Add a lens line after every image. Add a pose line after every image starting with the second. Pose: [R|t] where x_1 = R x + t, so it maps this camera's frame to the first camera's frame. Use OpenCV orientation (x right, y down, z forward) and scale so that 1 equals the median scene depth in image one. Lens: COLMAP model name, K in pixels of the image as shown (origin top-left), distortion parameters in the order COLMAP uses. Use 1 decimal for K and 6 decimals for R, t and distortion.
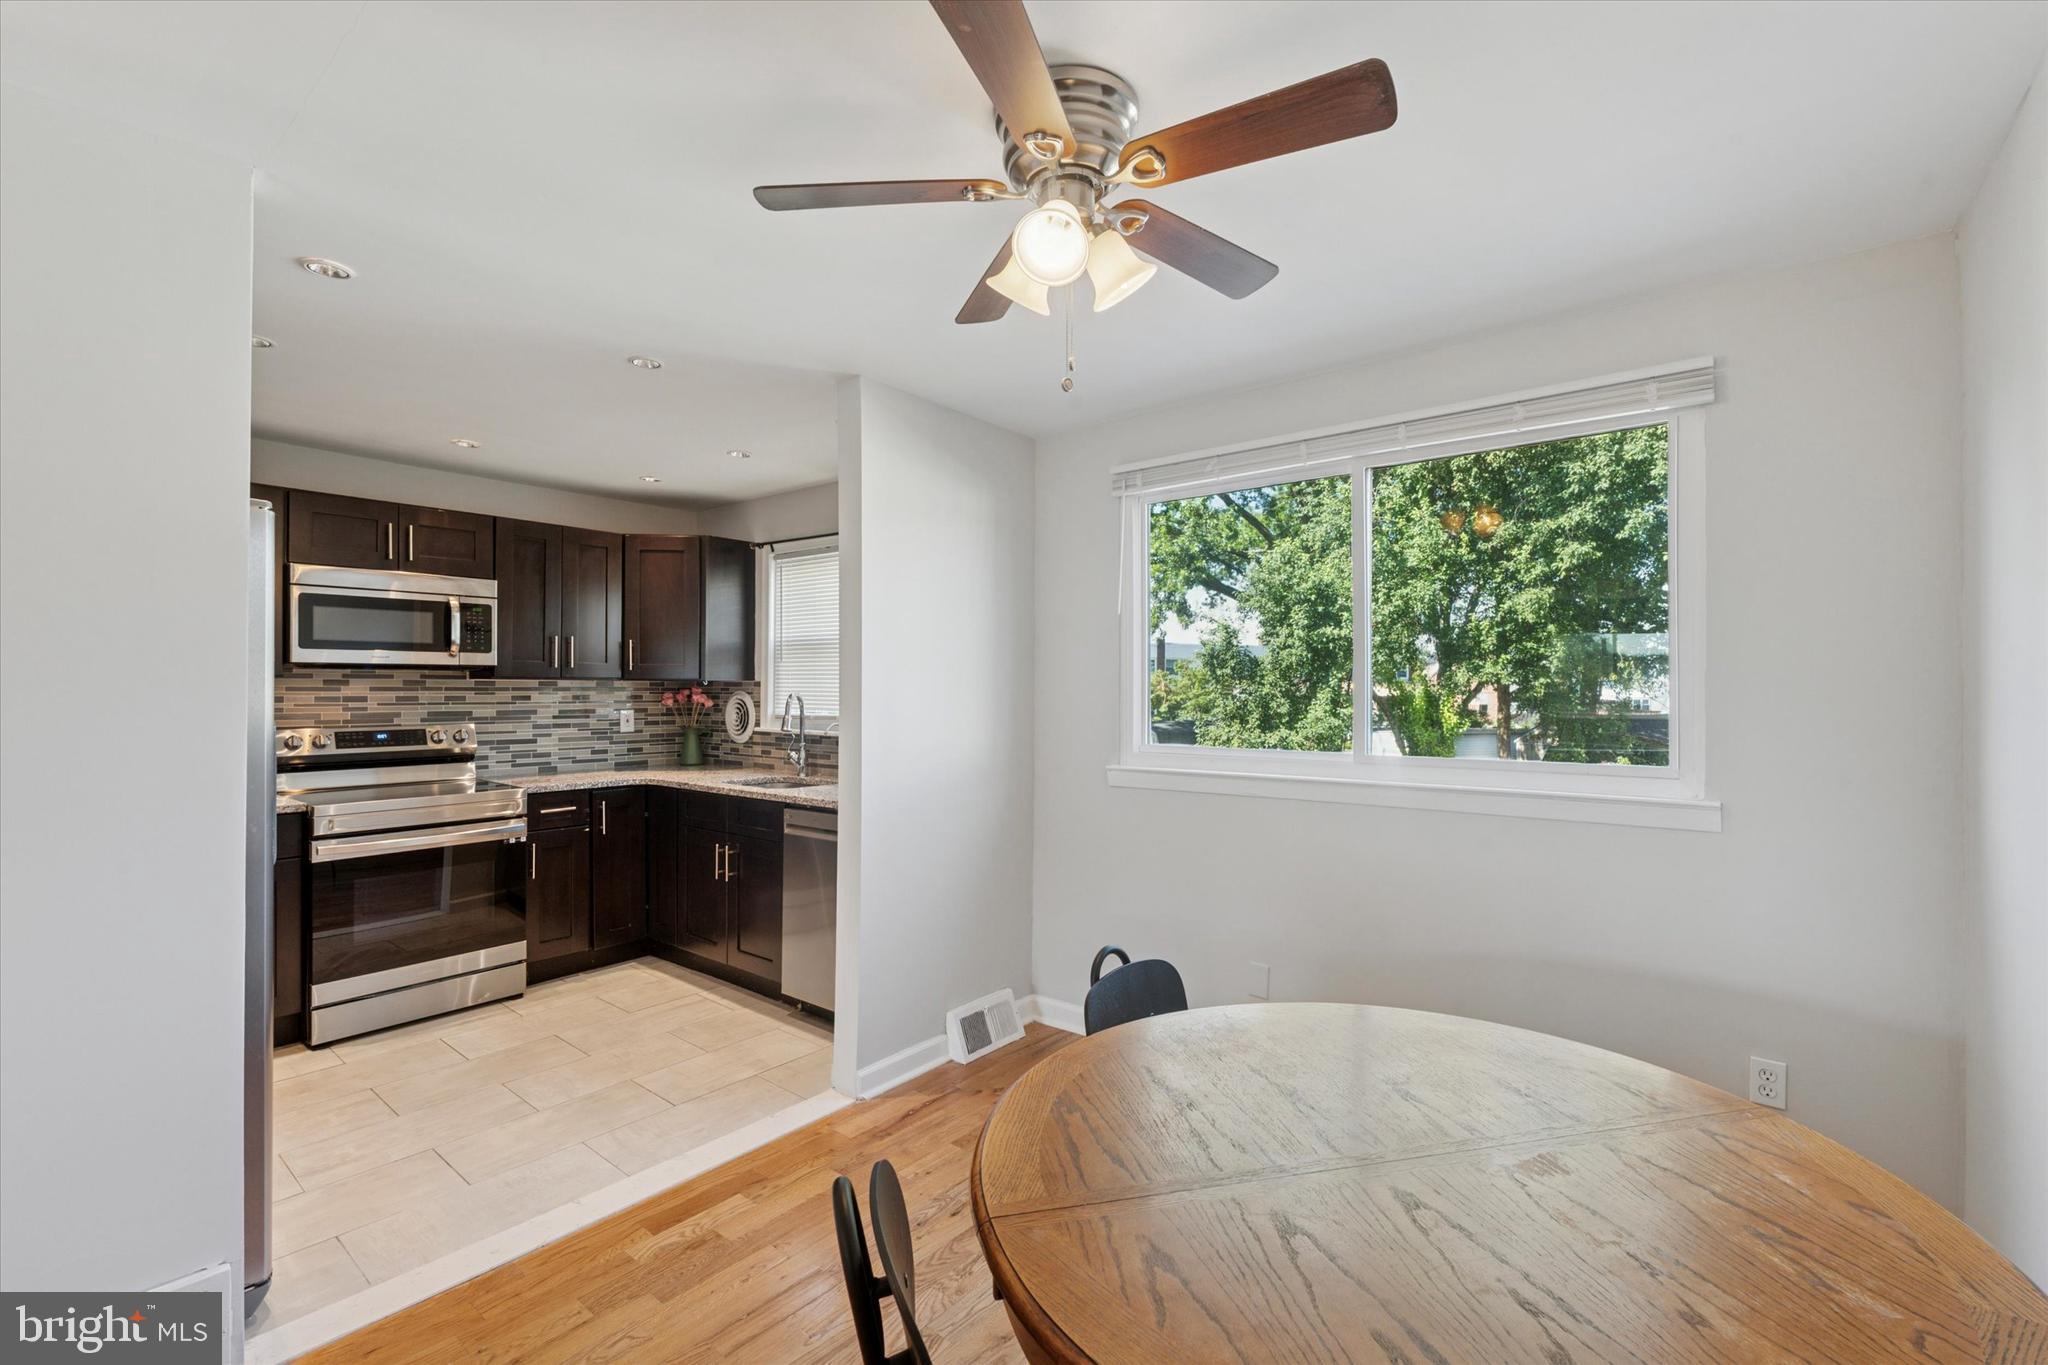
lens RADIAL K [[900.9, 0, 1022.0], [0, 900.9, 694.2], [0, 0, 1]] dist [-0.000659, -0.000652]
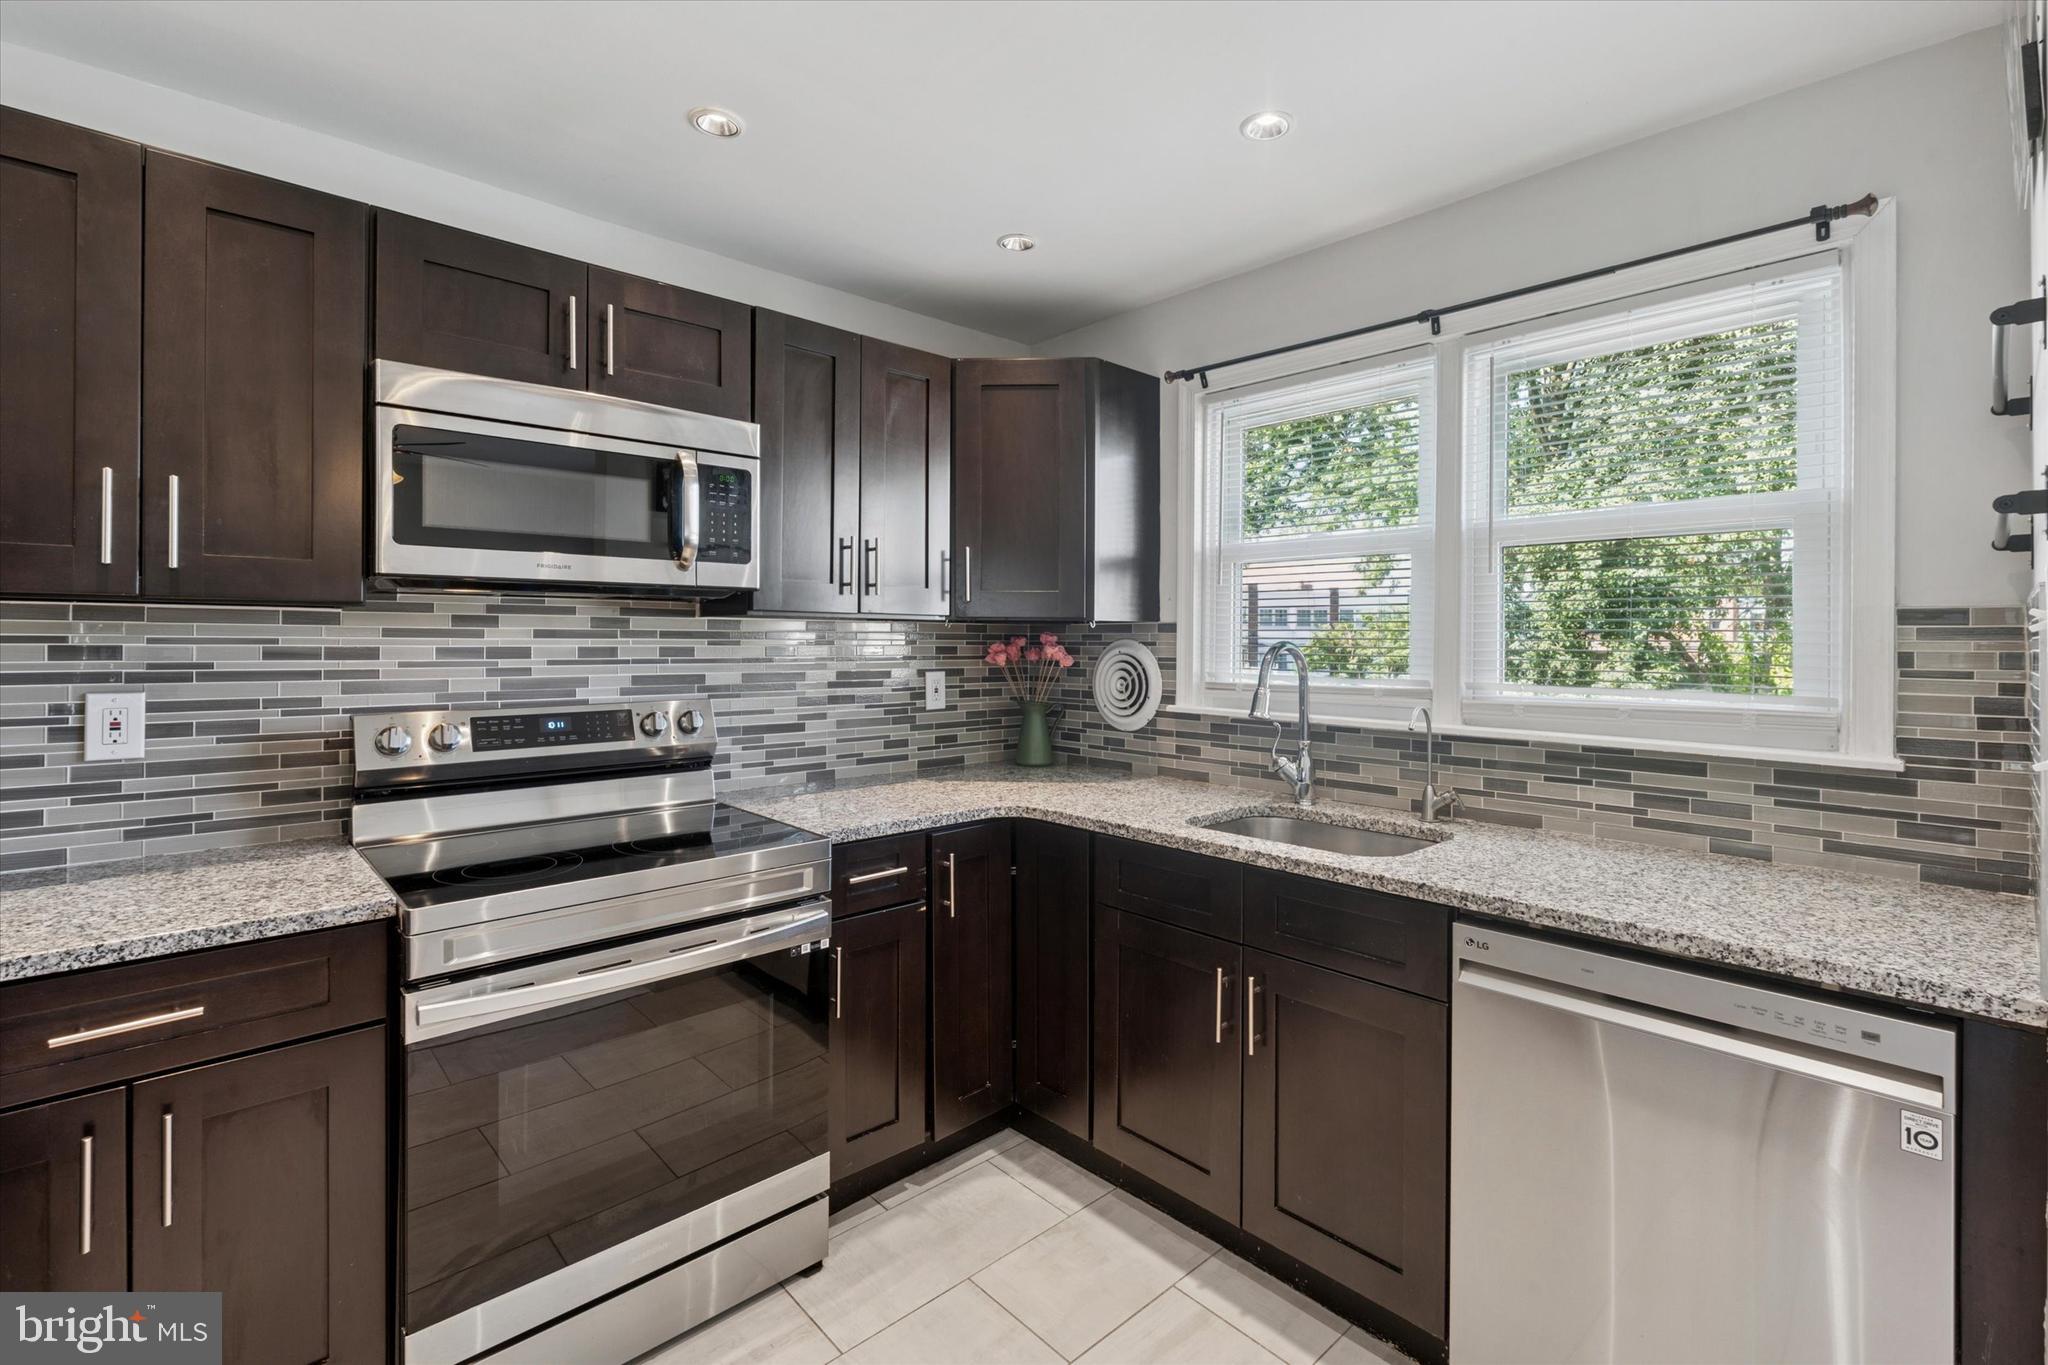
lens RADIAL K [[900.9, 0, 1014.8], [0, 900.9, 651.8], [0, 0, 1]] dist [-0.000659, -0.000652]
pose [[0.989557, 0.002656, -0.144121, -0.345718], [-0.002150, 0.999991, 0.003669, 0.002173], [0.144129, -0.003321, 0.989553, 0.484282]]
